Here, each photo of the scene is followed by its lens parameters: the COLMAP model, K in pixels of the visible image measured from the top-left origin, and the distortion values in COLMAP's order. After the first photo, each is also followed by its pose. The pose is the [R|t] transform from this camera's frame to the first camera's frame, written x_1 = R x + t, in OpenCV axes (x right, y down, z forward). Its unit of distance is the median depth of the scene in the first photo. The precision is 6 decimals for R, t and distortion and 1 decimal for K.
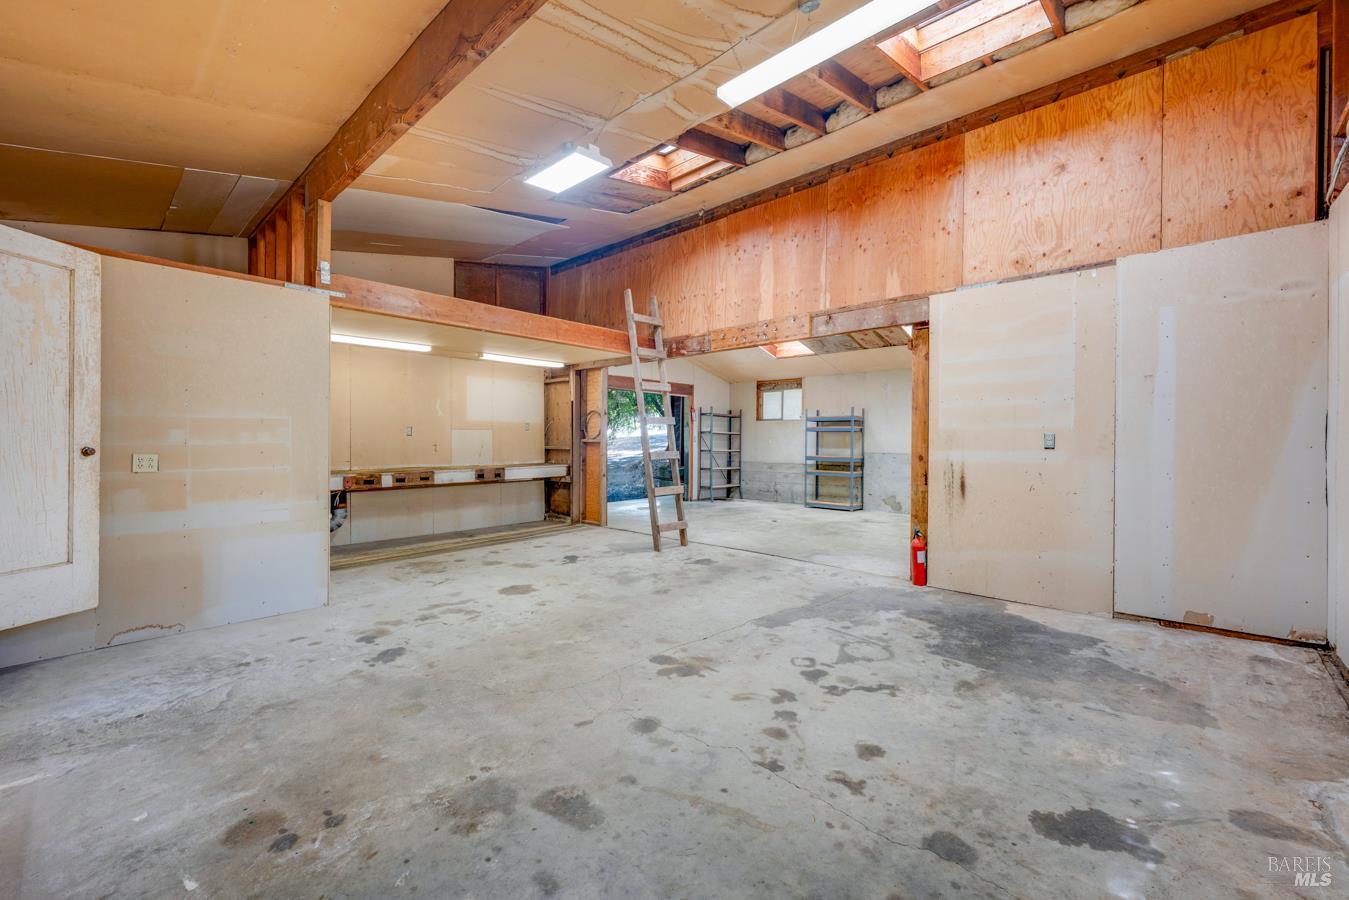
lens RADIAL K [[538.4, 0, 667.1], [0, 538.4, 444.8], [0, 0, 1]] dist [0.001840, -0.000164]
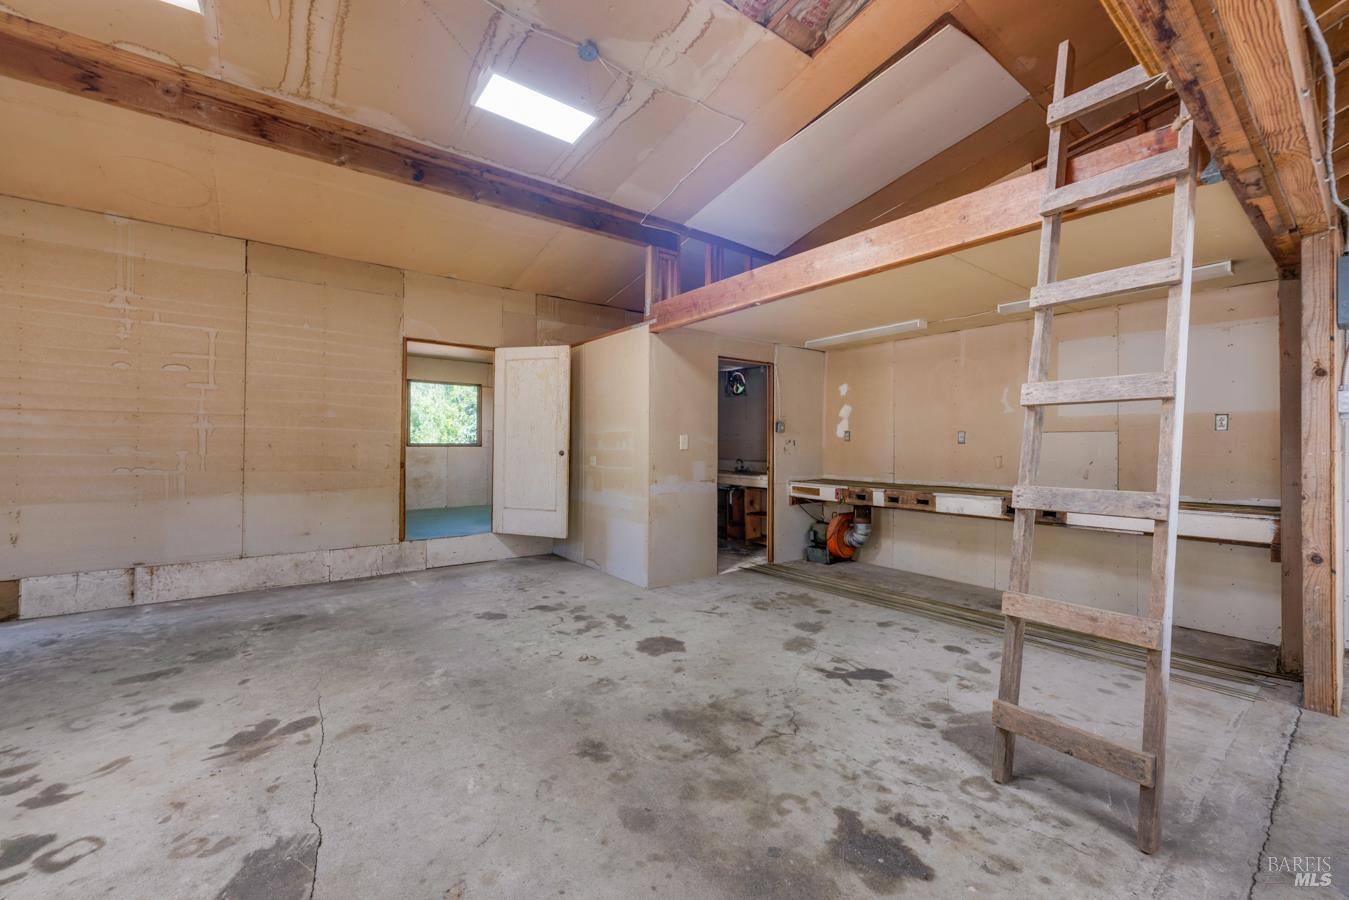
lens RADIAL K [[538.4, 0, 676.9], [0, 538.4, 440.1], [0, 0, 1]] dist [0.001840, -0.000164]
pose [[-0.158880, -0.012340, -0.987221, 0.611718], [-0.014033, 0.999849, -0.010239, -0.016589], [0.987198, 0.012227, -0.159029, 1.473926]]
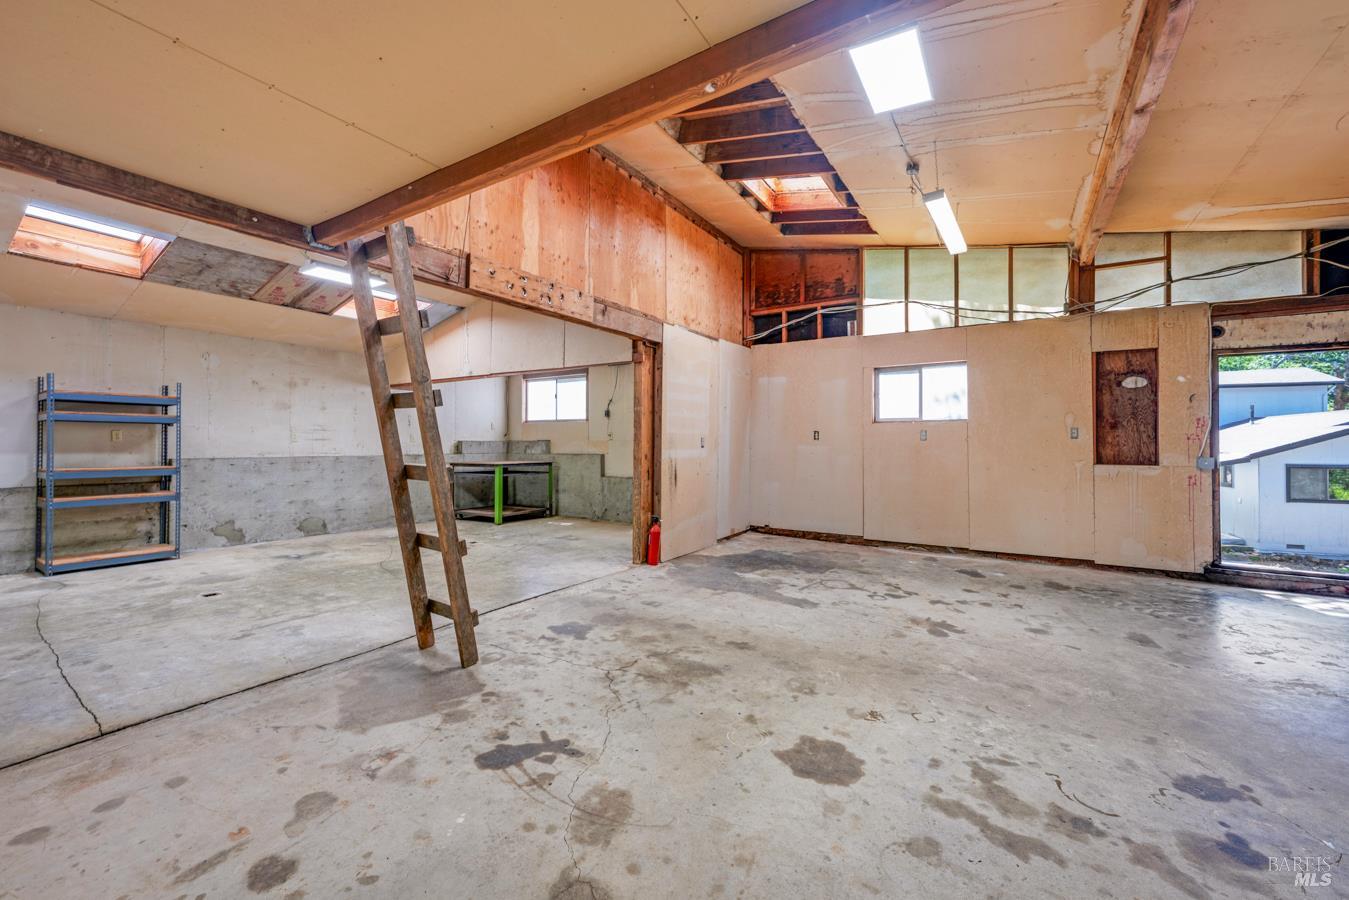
lens RADIAL K [[538.4, 0, 667.8], [0, 538.4, 443.2], [0, 0, 1]] dist [0.001840, -0.000164]
pose [[-0.172157, -0.006239, 0.985050, -0.931905], [0.001630, 0.999977, 0.006619, -0.017874], [-0.985068, 0.002745, -0.172143, 1.570305]]
